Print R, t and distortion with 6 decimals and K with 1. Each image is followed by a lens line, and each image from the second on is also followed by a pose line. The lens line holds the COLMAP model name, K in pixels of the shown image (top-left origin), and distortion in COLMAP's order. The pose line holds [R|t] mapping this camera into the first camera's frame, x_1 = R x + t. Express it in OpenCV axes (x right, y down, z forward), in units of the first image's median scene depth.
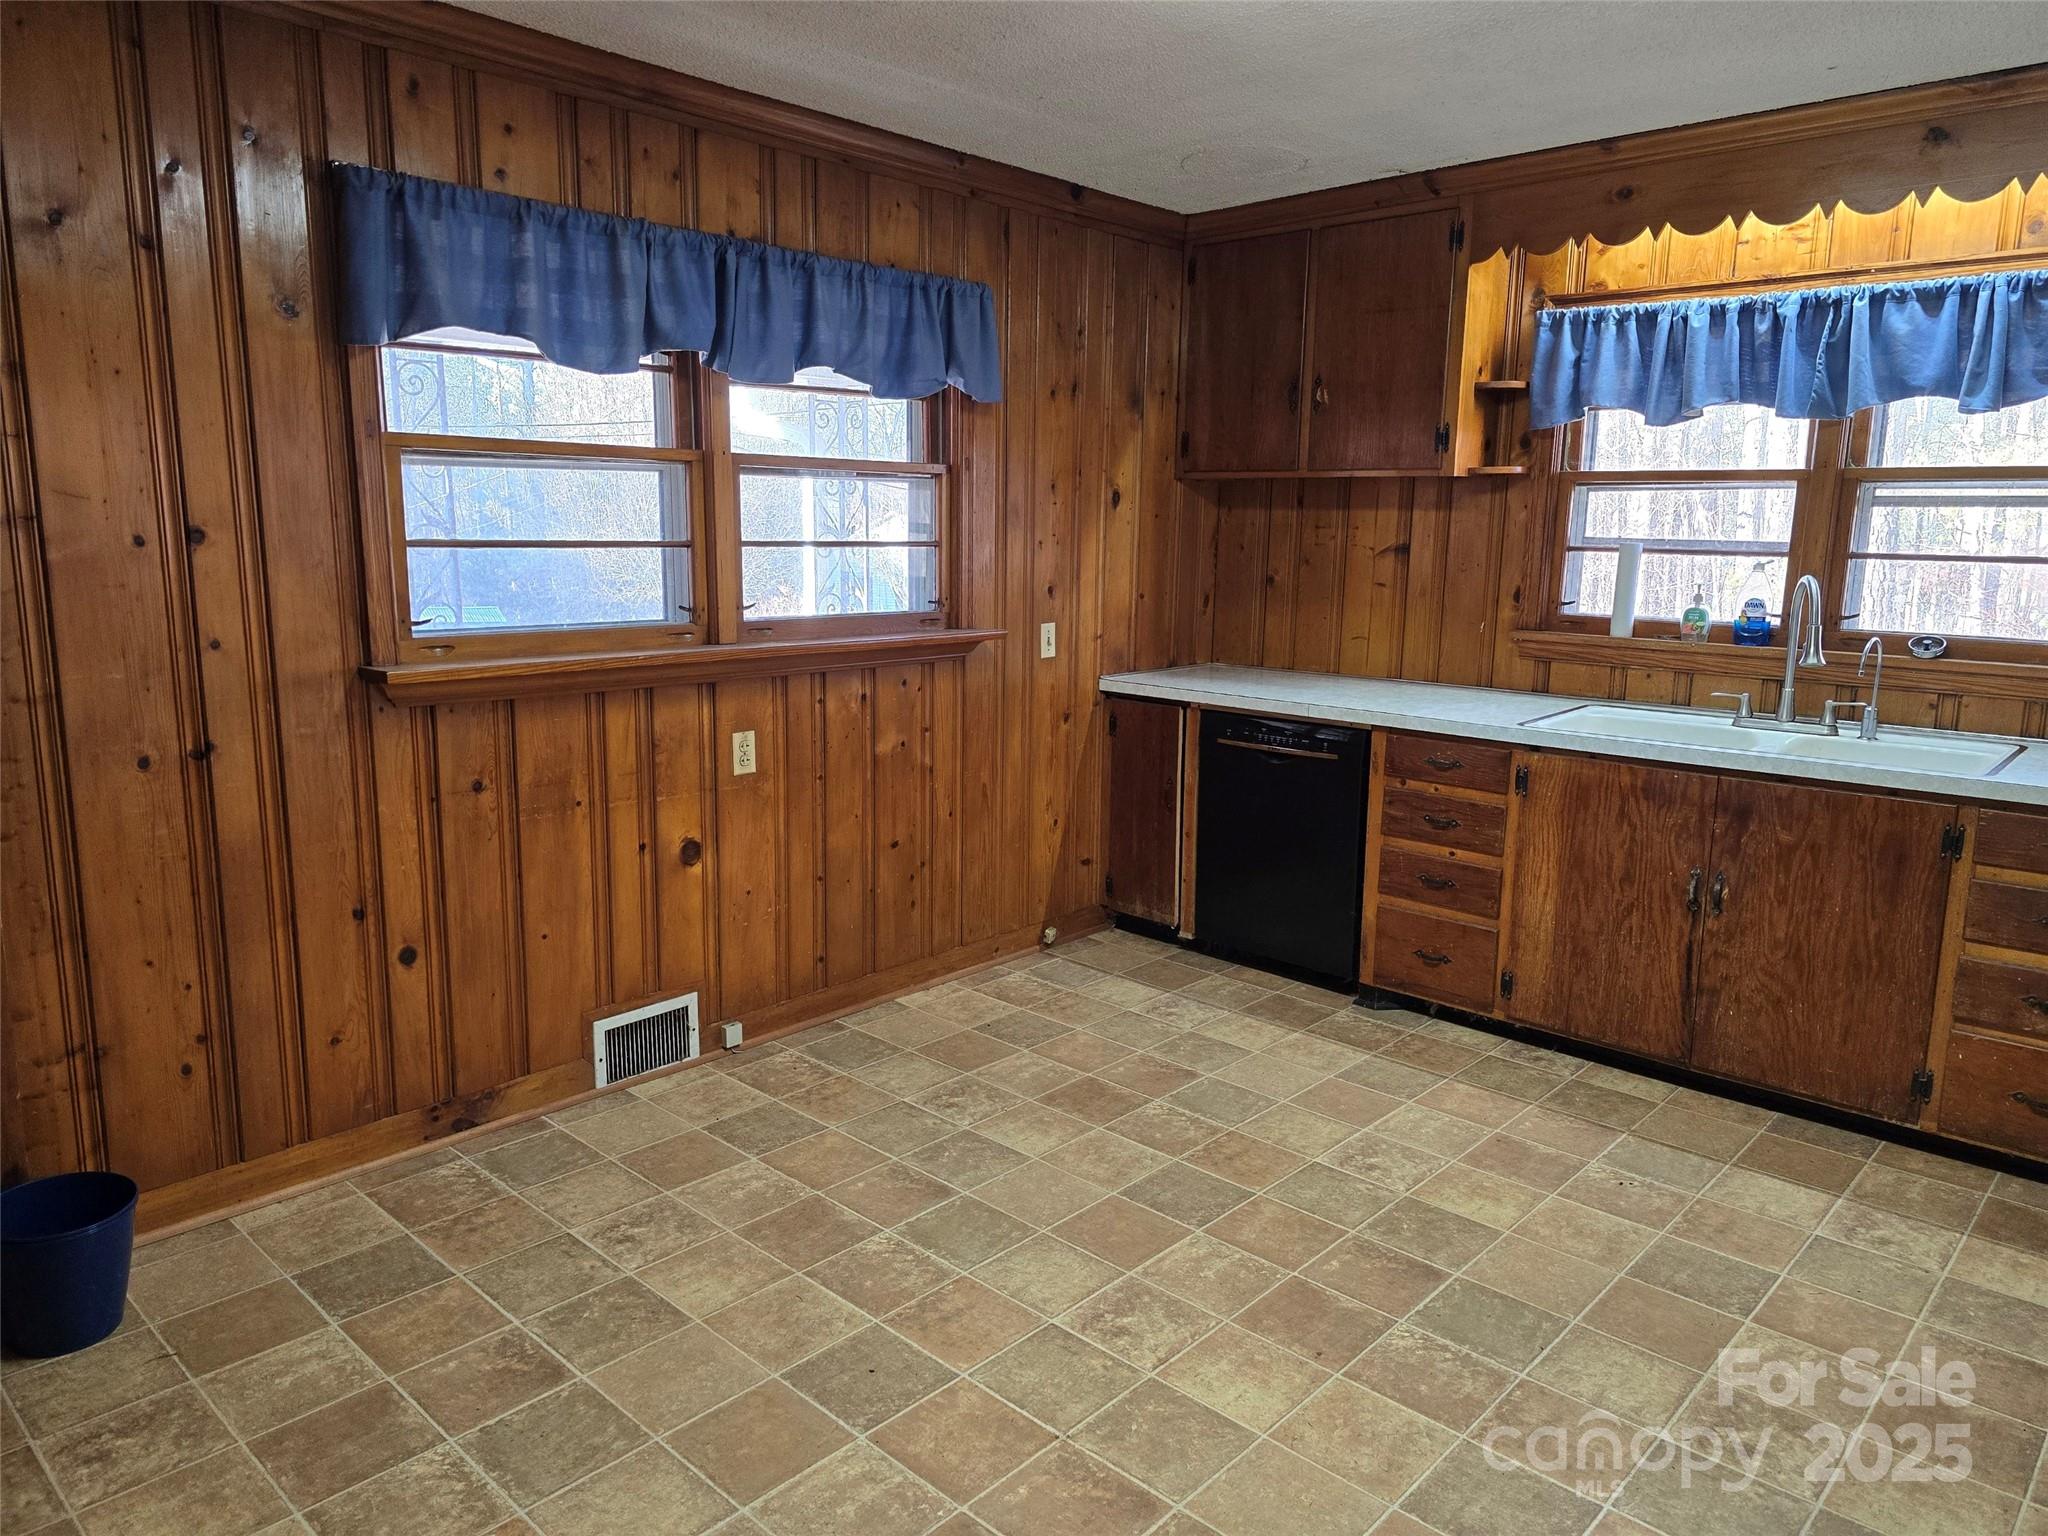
lens RADIAL K [[1377.8, 0, 1003.9], [0, 1377.8, 755.3], [0, 0, 1]] dist [0.054025, -0.036062]
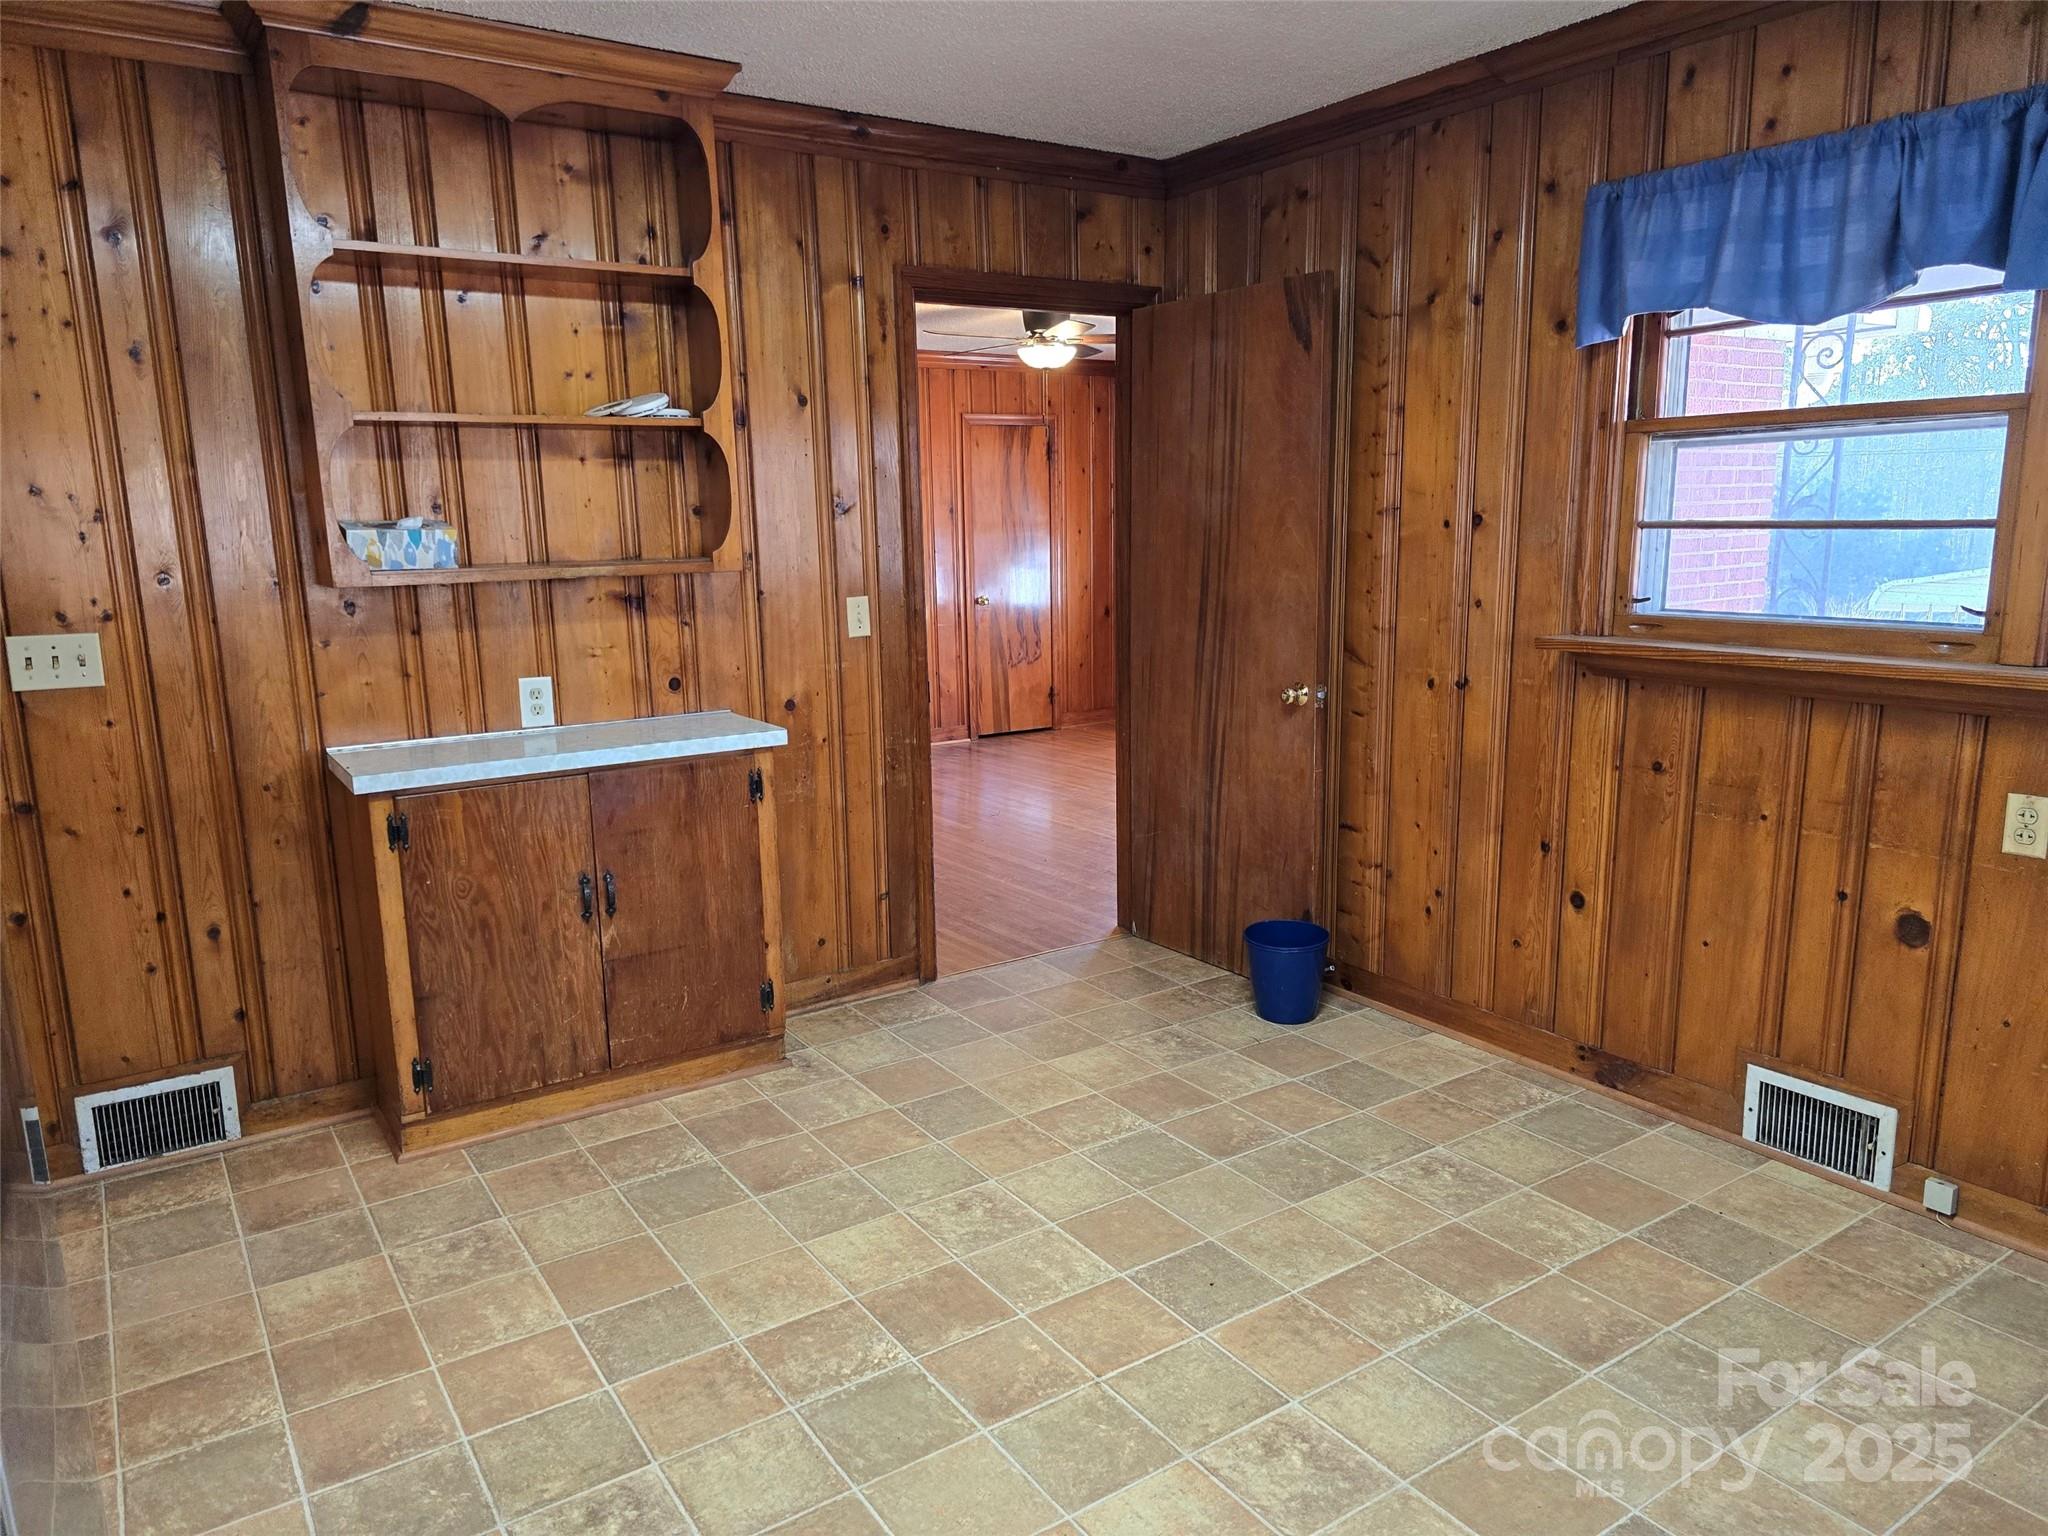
lens RADIAL K [[1377.8, 0, 1017.1], [0, 1377.8, 780.5], [0, 0, 1]] dist [0.054025, -0.036062]
pose [[-0.215754, 0.177288, -0.960218, 0.716640], [-0.153673, 0.964959, 0.212693, -0.114976], [0.964279, 0.193449, -0.180950, 0.761055]]
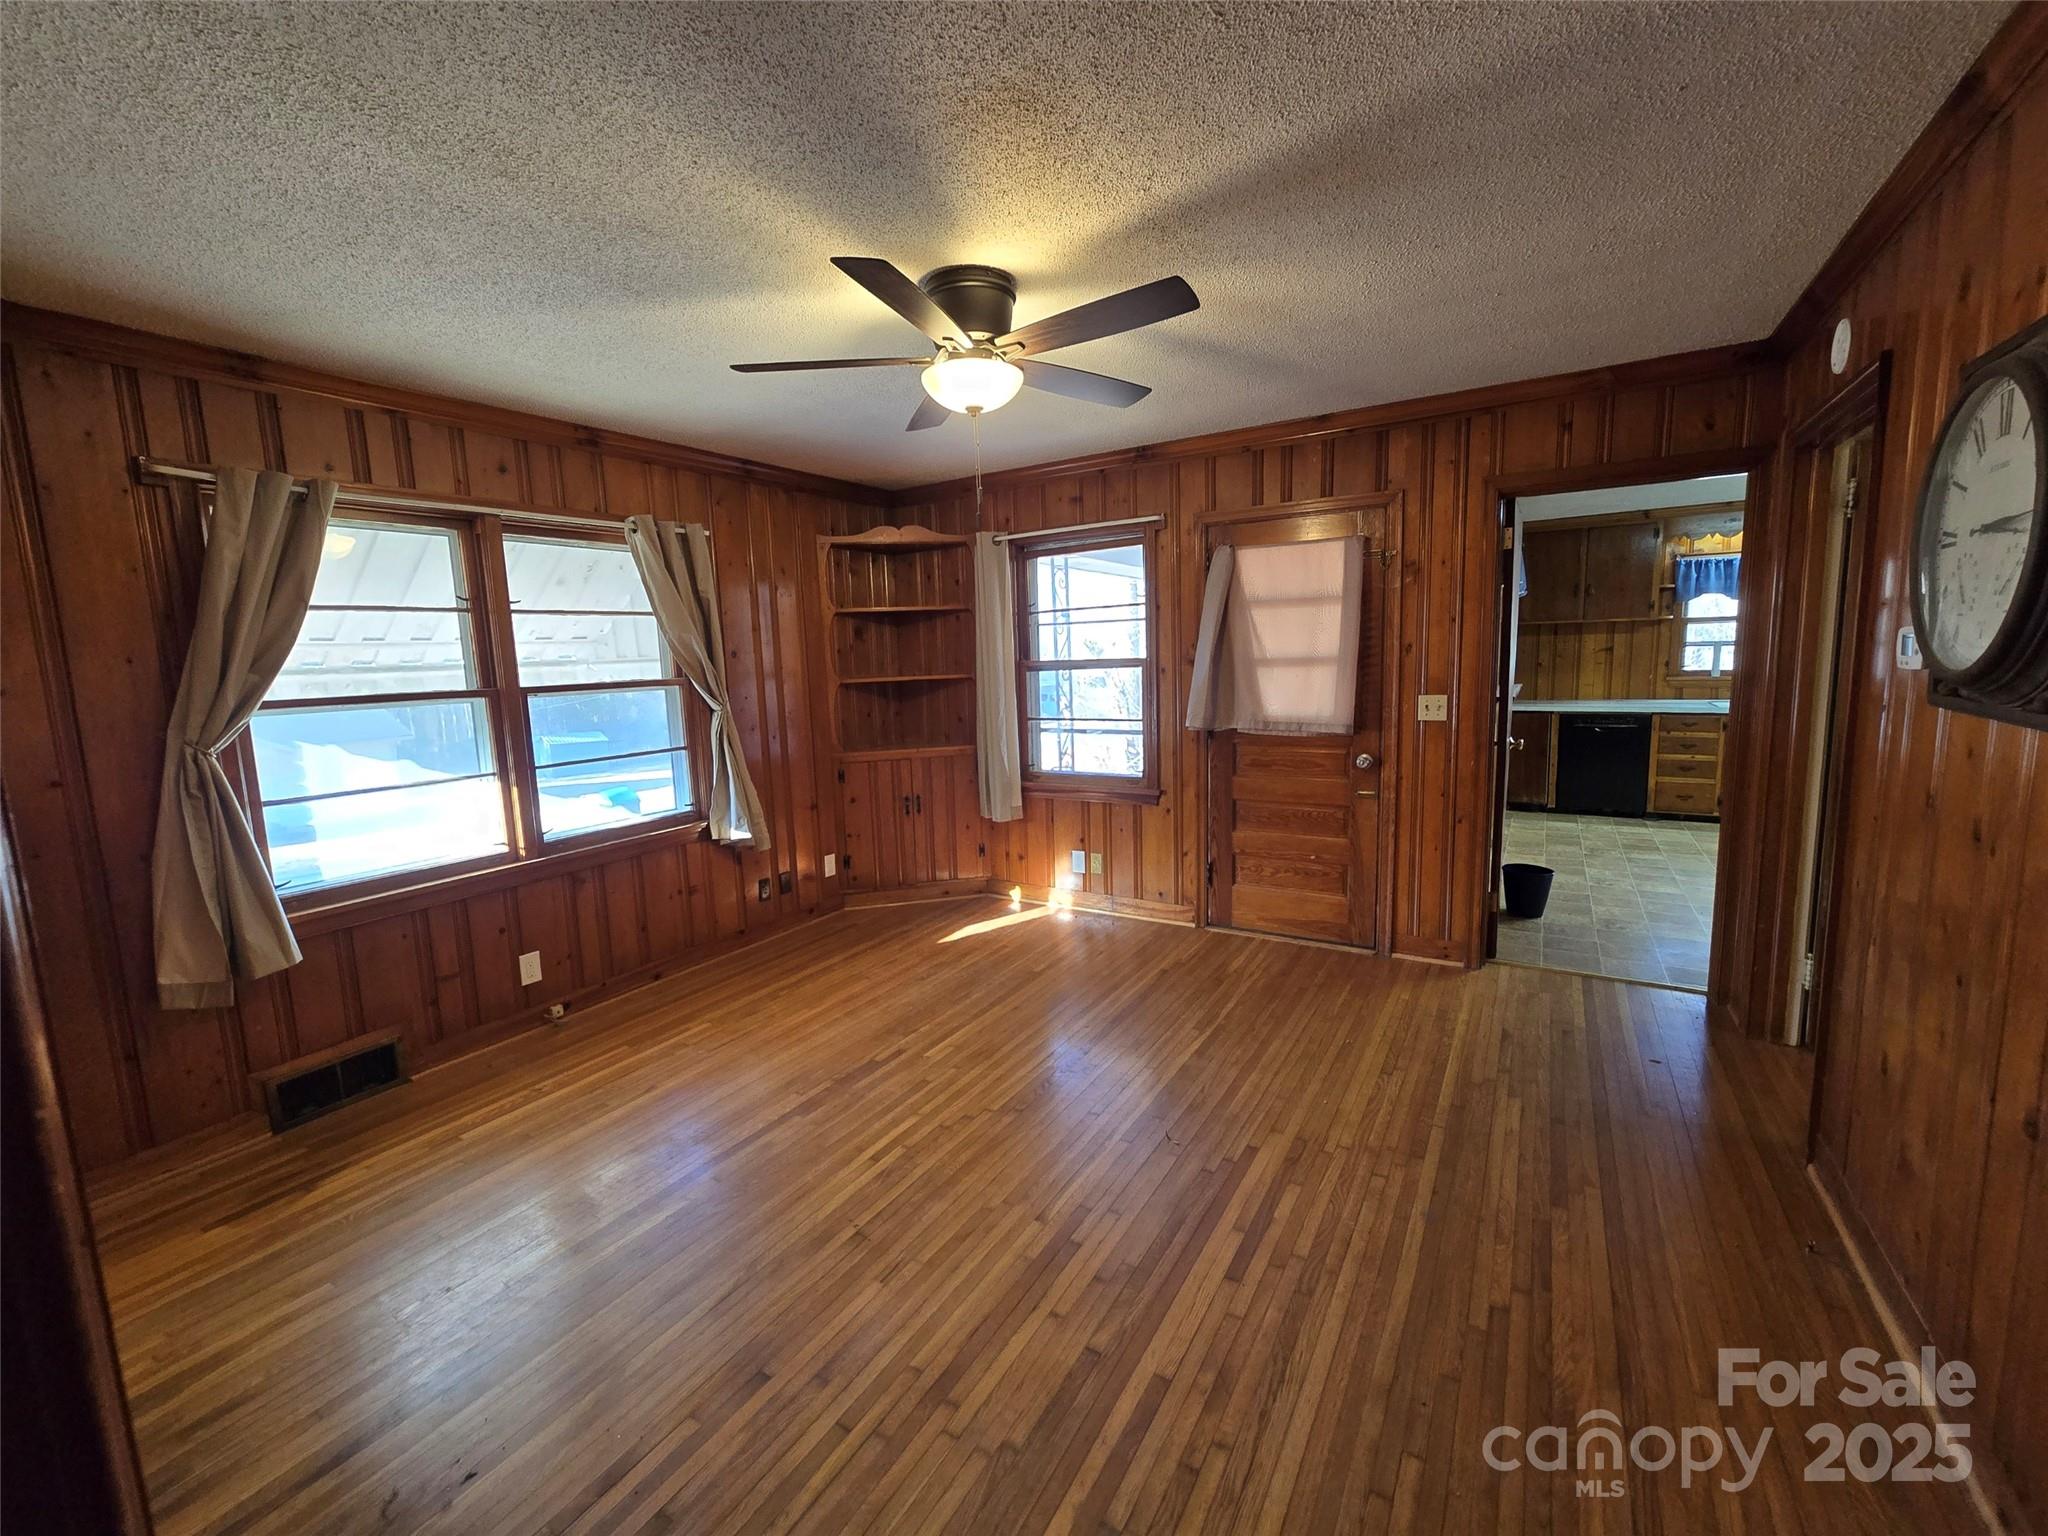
lens RADIAL K [[857.9, 0, 1021.9], [0, 857.9, 771.9], [0, 0, 1]] dist [-0.002072, -0.000266]
pose [[0.976522, -0.068225, 0.204328, -1.311128], [0.077809, 0.996196, -0.039234, 0.064498], [-0.200874, 0.054211, 0.978116, -0.375155]]
